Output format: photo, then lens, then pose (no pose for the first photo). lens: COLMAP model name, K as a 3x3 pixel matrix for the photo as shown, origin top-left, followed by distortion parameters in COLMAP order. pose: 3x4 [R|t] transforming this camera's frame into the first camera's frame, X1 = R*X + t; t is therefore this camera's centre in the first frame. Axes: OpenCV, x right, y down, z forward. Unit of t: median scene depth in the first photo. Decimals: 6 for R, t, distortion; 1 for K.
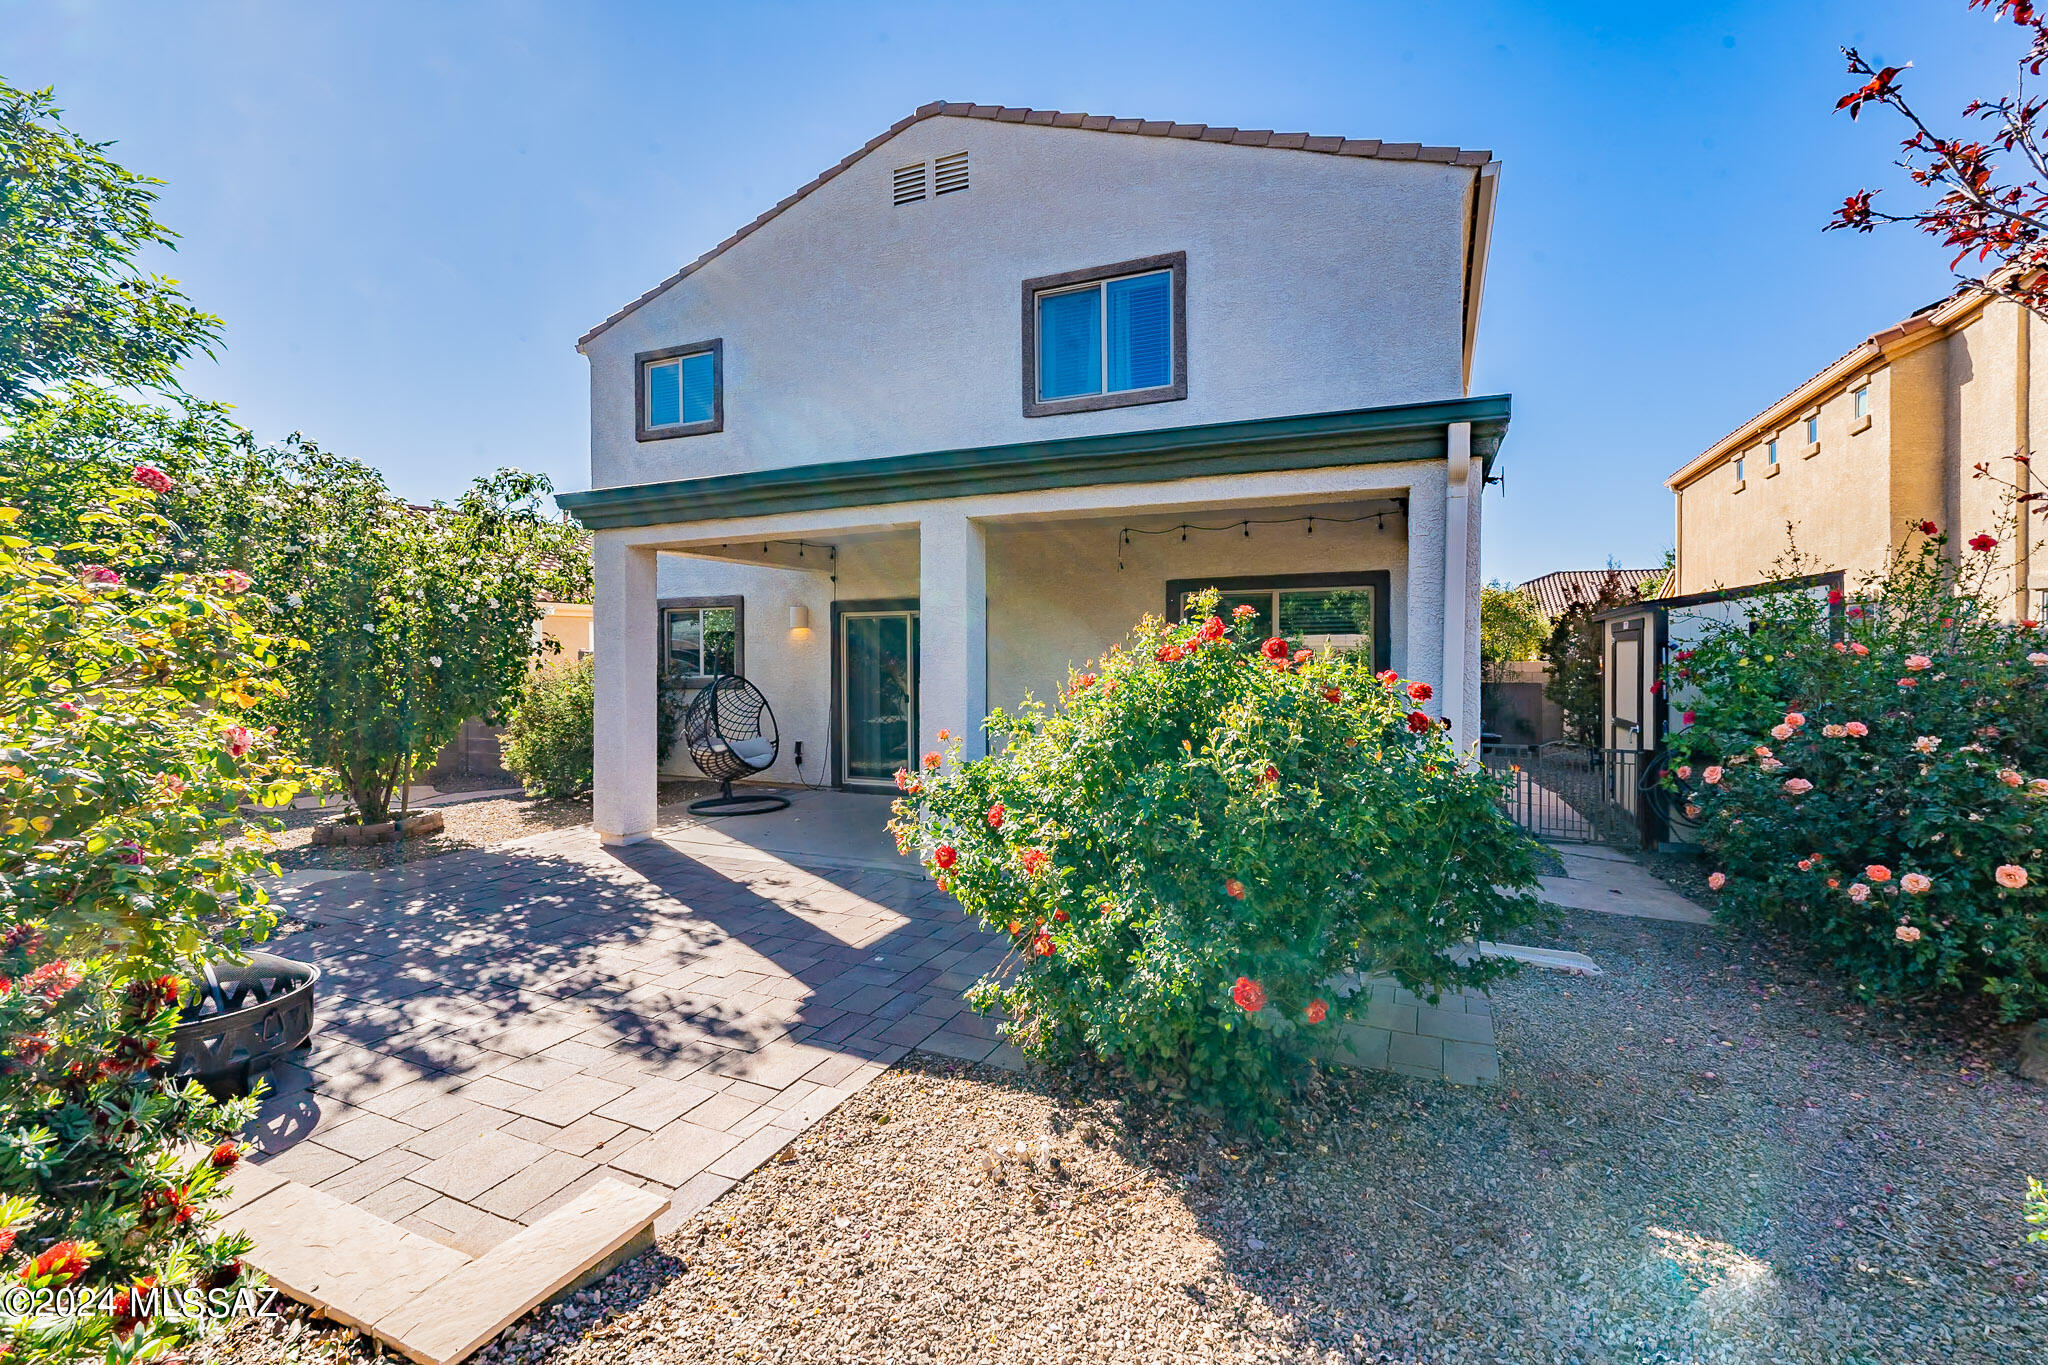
lens RADIAL K [[902.3, 0, 1025.8], [0, 902.3, 671.0], [0, 0, 1]] dist [-0.004283, 0.000244]
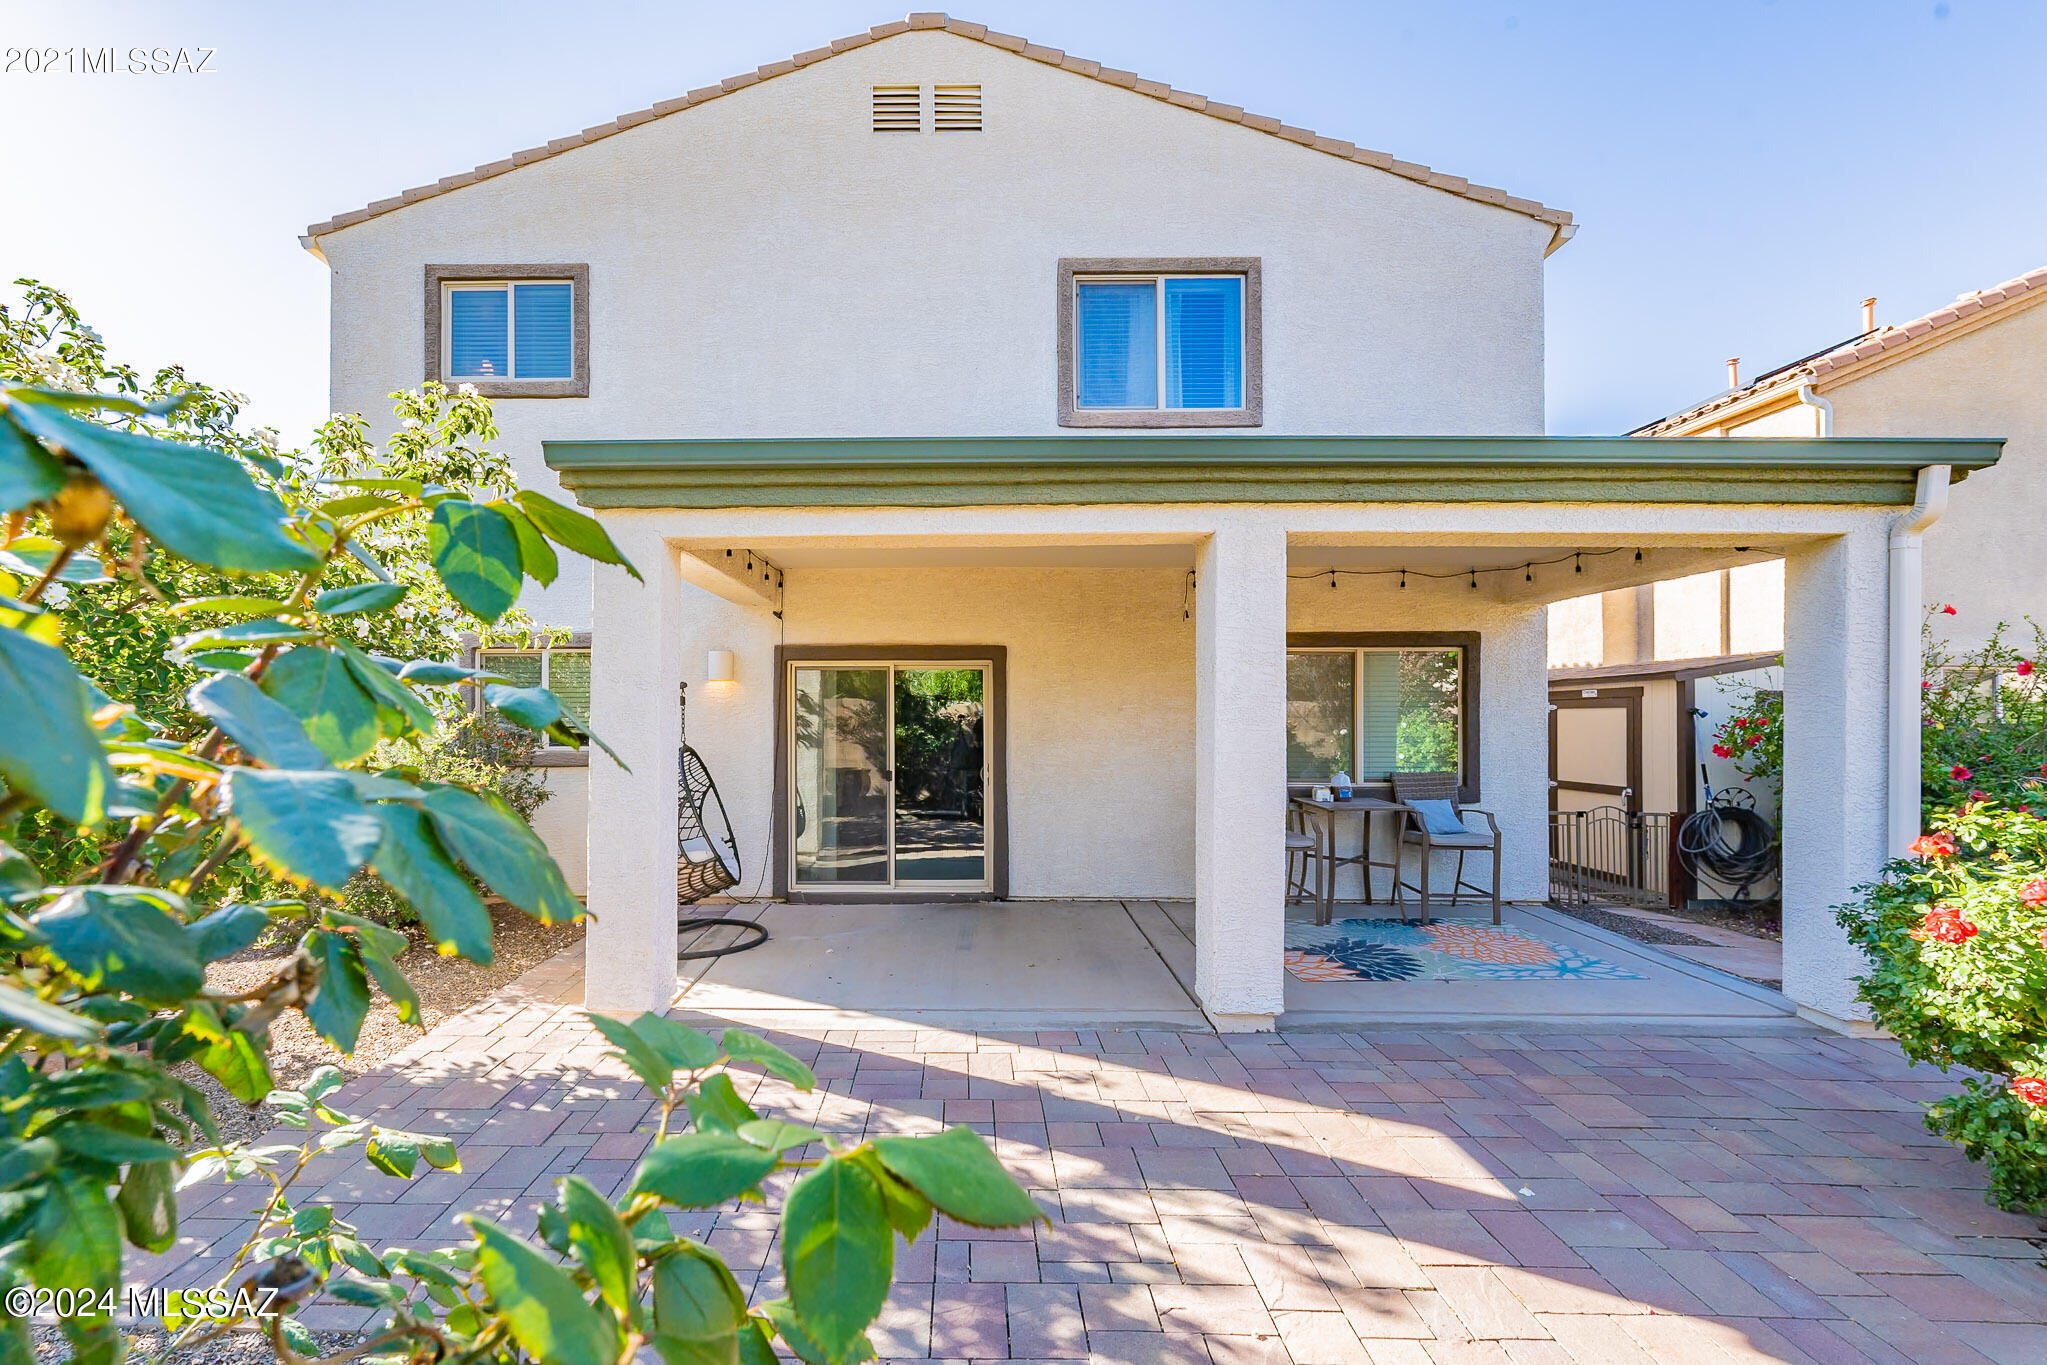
lens RADIAL K [[959.9, 0, 1022.4], [0, 959.9, 690.6], [0, 0, 1]] dist [0.000149, 0.000134]
pose [[0.923744, 0.005843, 0.382966, -0.363015], [0.001285, 0.999831, -0.018356, -0.027779], [-0.383009, 0.017449, 0.923580, 0.219534]]
